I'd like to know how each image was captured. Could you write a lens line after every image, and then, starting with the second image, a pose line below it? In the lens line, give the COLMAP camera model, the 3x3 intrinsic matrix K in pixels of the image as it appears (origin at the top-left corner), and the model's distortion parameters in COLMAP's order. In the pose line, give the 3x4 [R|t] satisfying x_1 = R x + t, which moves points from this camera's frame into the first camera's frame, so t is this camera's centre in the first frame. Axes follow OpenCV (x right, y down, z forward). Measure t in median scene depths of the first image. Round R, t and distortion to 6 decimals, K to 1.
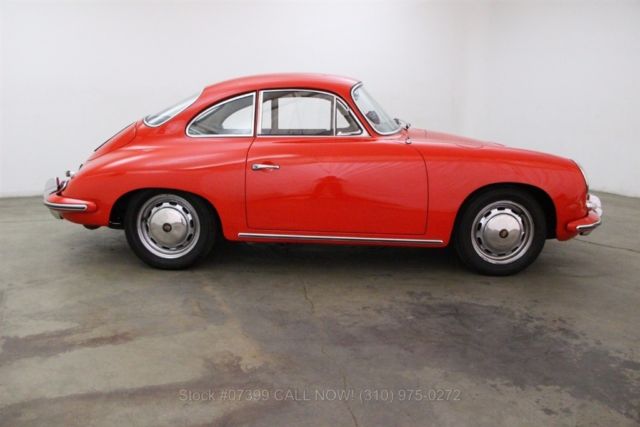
lens RADIAL K [[511.6, 0, 320.0], [0, 511.6, 213.5], [0, 0, 1]] dist [-0.156314, 0.119609]
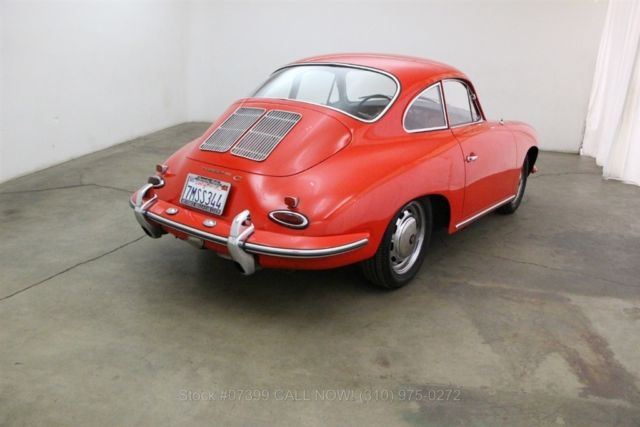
lens RADIAL K [[511.6, 0, 320.0], [0, 511.6, 213.5], [0, 0, 1]] dist [-0.156314, 0.119609]
pose [[0.585477, -0.215997, 0.781385, -1.086417], [0.107679, 0.976032, 0.189121, -0.201678], [-0.803506, -0.026587, 0.594703, 0.606484]]
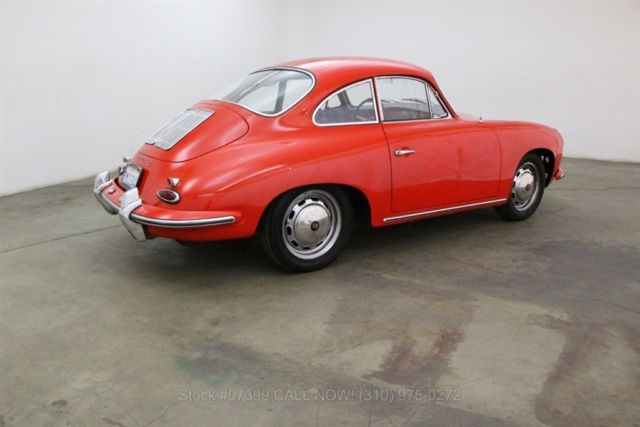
lens RADIAL K [[511.6, 0, 320.0], [0, 511.6, 213.5], [0, 0, 1]] dist [-0.156314, 0.119609]
pose [[0.817398, -0.154210, 0.555049, -0.816058], [0.113635, 0.987735, 0.107079, -0.094567], [-0.564754, -0.024453, 0.824897, 0.224838]]
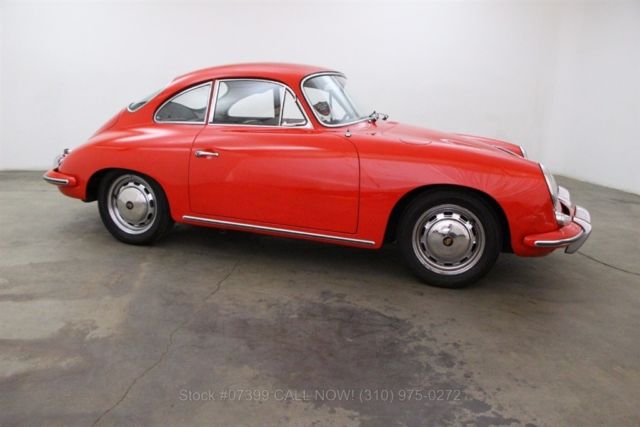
lens RADIAL K [[511.6, 0, 320.0], [0, 511.6, 213.5], [0, 0, 1]] dist [-0.156314, 0.119609]
pose [[0.962200, 0.082199, -0.259645, 0.375671], [-0.077585, 0.996593, 0.027988, -0.016909], [0.261060, -0.006785, 0.965299, 0.065039]]
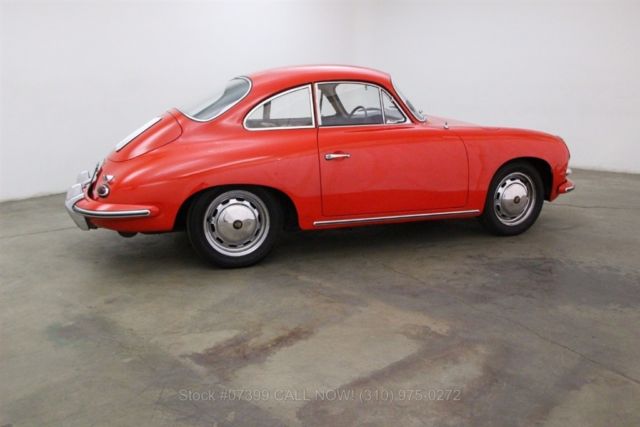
lens RADIAL K [[523.4, 0, 320.0], [0, 523.4, 213.5], [0, 0, 1]] dist [-0.112524, 0.005253]
pose [[0.935001, -0.099024, 0.340539, -0.498099], [0.090262, 0.995052, 0.041519, -0.021309], [-0.342966, -0.008083, 0.939313, 0.001399]]
